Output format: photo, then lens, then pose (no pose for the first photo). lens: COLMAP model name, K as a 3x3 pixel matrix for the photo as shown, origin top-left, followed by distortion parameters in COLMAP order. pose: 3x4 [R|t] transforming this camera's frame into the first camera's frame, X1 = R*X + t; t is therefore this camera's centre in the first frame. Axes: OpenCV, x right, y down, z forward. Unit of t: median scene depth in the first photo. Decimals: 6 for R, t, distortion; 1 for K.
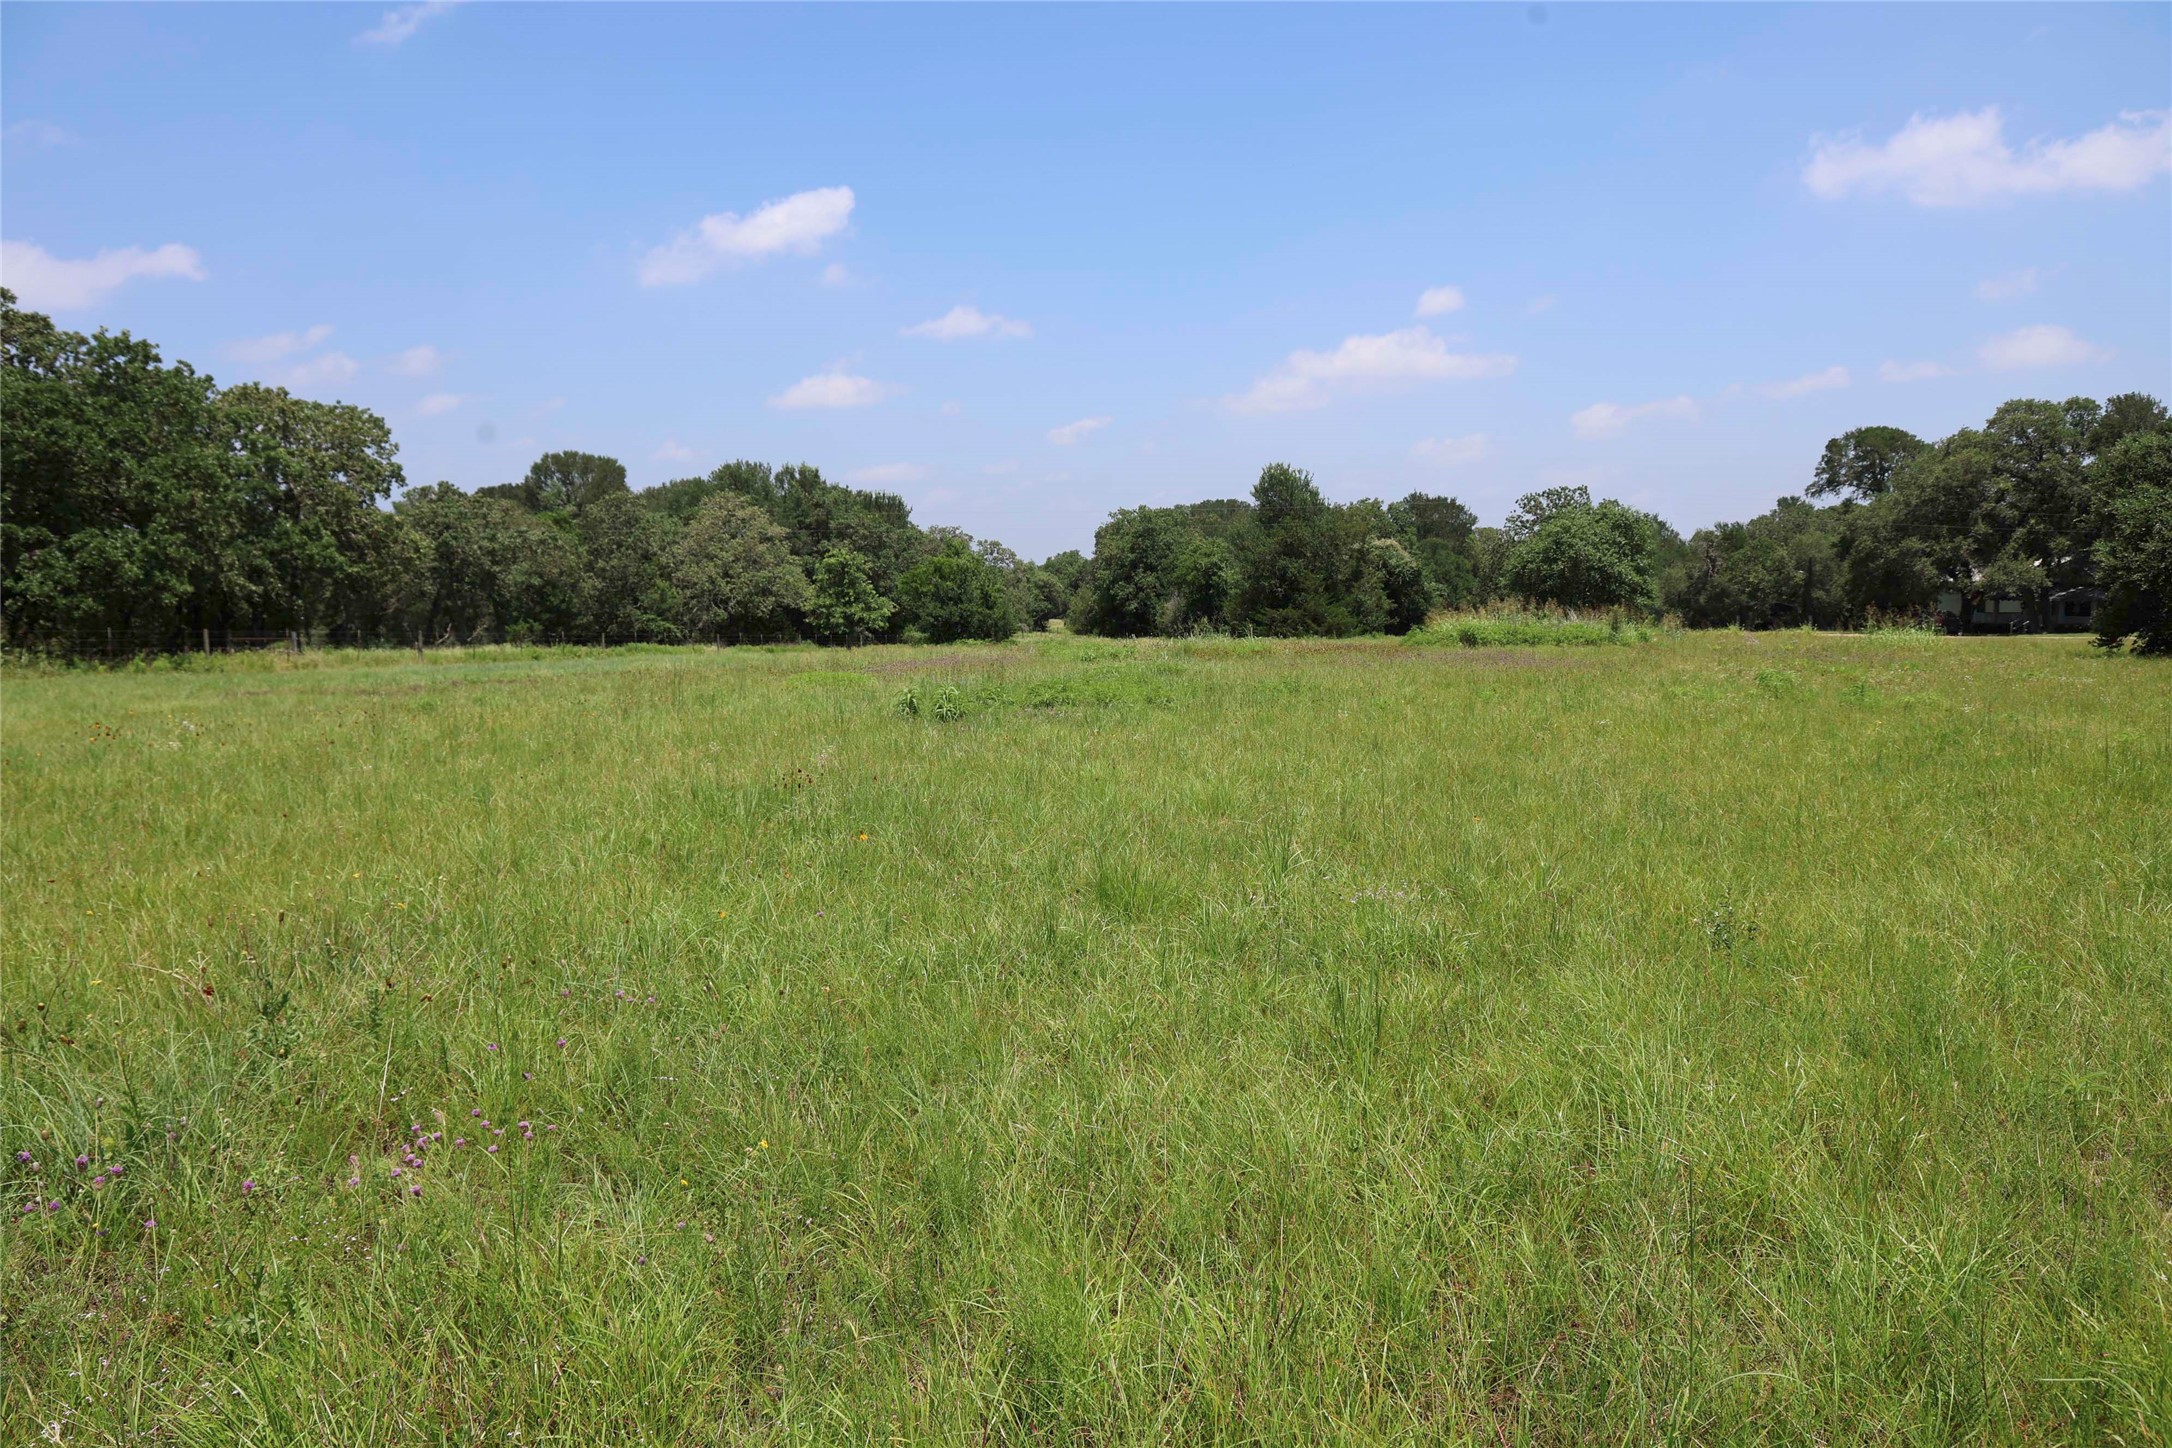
lens RADIAL K [[1561.2, 0, 1085.4], [0, 1561.2, 690.6], [0, 0, 1]] dist [-0.074203, 0.104562]
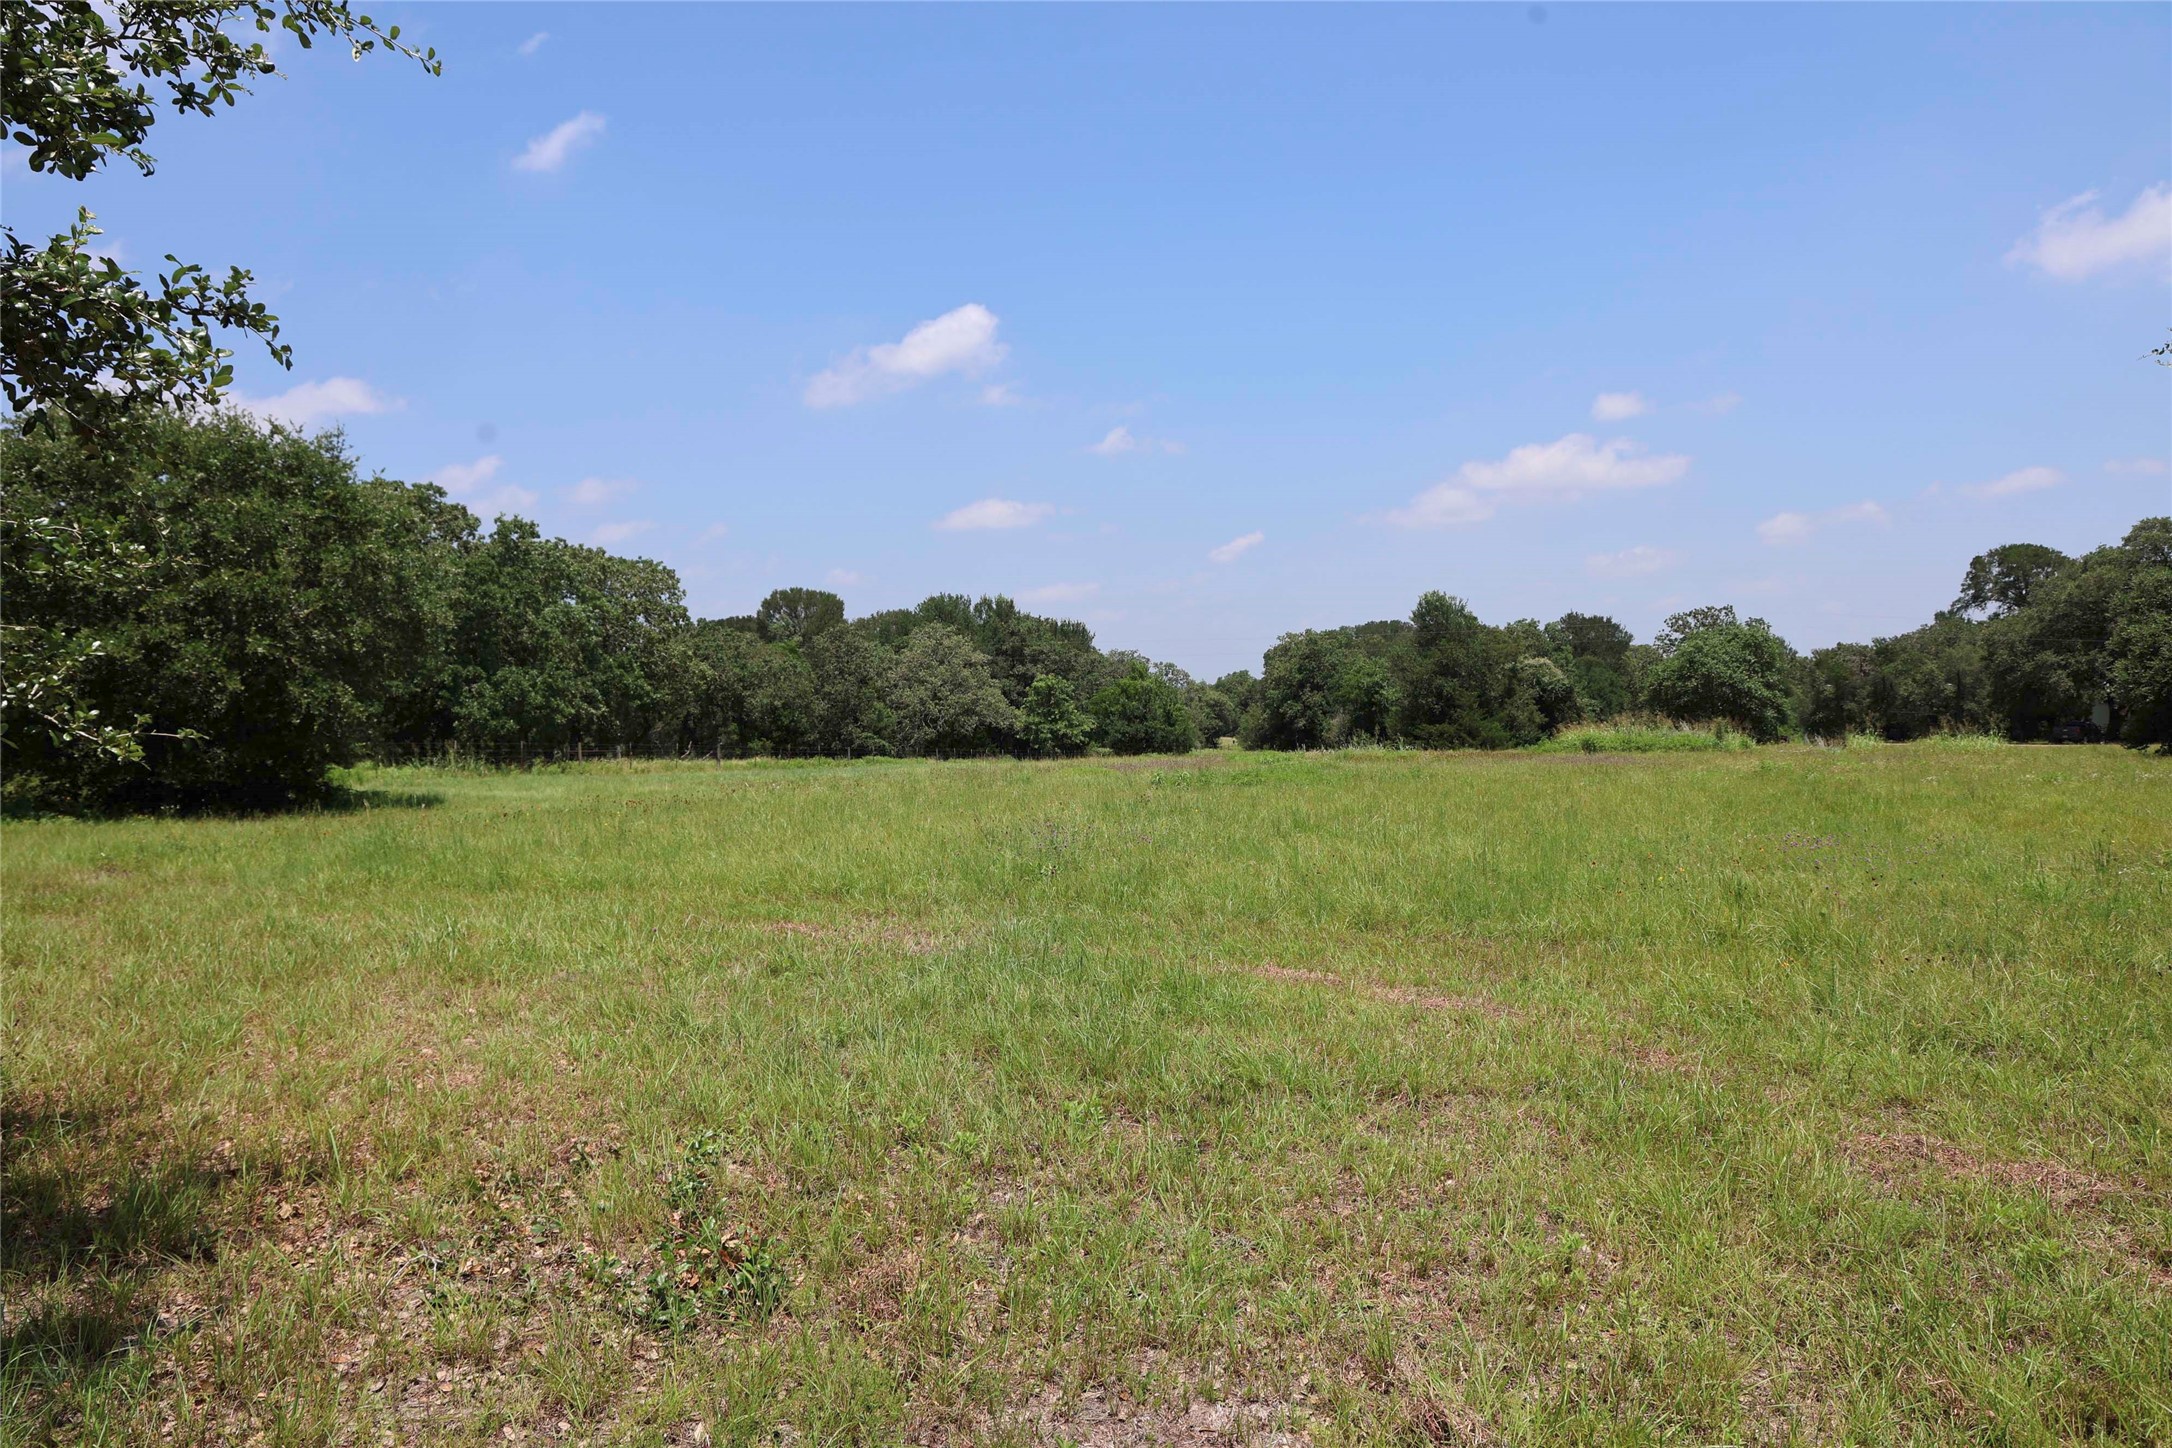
lens RADIAL K [[1642.0, 0, 1086.0], [0, 1642.0, 724.0], [0, 0, 1]] dist [-0.054975, -0.000172]
pose [[0.995109, -0.006848, -0.098550, -0.006095], [0.001408, 0.998476, -0.055167, 0.009622], [0.098778, 0.054758, 0.993602, -0.151217]]
